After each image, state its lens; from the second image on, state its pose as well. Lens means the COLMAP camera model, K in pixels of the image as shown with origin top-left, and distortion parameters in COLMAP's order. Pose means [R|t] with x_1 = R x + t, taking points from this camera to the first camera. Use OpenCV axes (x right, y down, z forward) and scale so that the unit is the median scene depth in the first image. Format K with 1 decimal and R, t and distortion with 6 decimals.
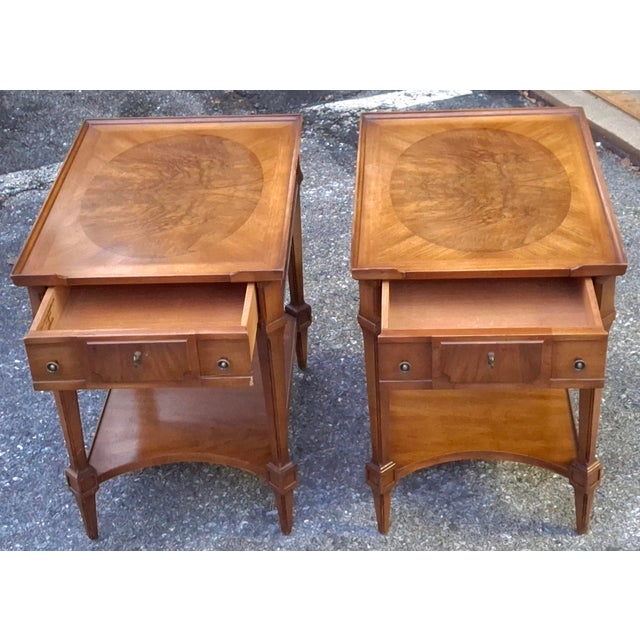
lens RADIAL K [[1263.4, 0, 357.7], [0, 1263.4, 319.0], [0, 0, 1]] dist [0.207887, -0.442253]
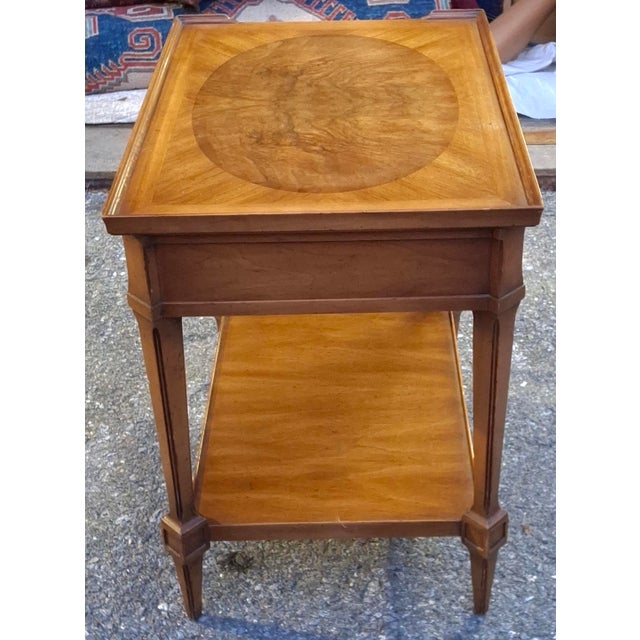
lens RADIAL K [[1134.1, 0, 338.6], [0, 1134.1, 318.8], [0, 0, 1]] dist [0.182460, -0.370130]
pose [[-0.997904, 0.063915, 0.010108, 0.086136], [0.035412, 0.408664, 0.911998, -0.589141], [0.054160, 0.910444, -0.410071, 1.298374]]
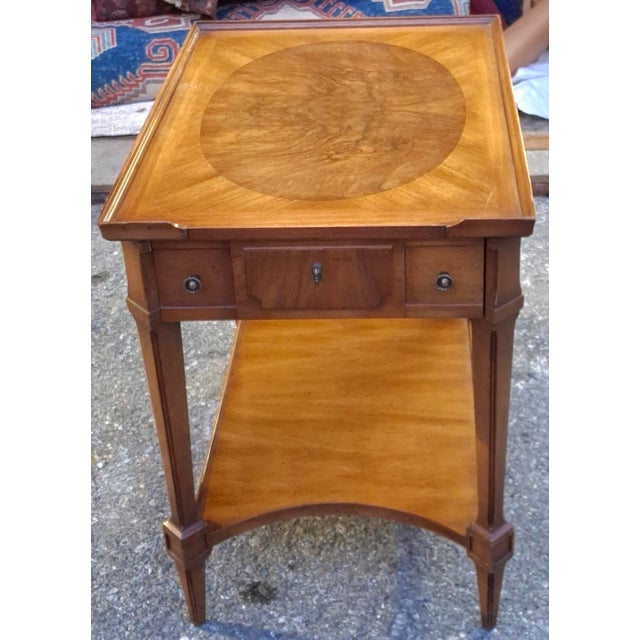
lens RADIAL K [[1209.4, 0, 348.8], [0, 1209.4, 239.3], [0, 0, 1]] dist [0.218405, -0.727398]
pose [[0.999841, 0.008663, -0.015596, 0.109289], [-0.009666, 0.997810, -0.065436, 0.006255], [0.014995, 0.065576, 0.997735, 0.338576]]
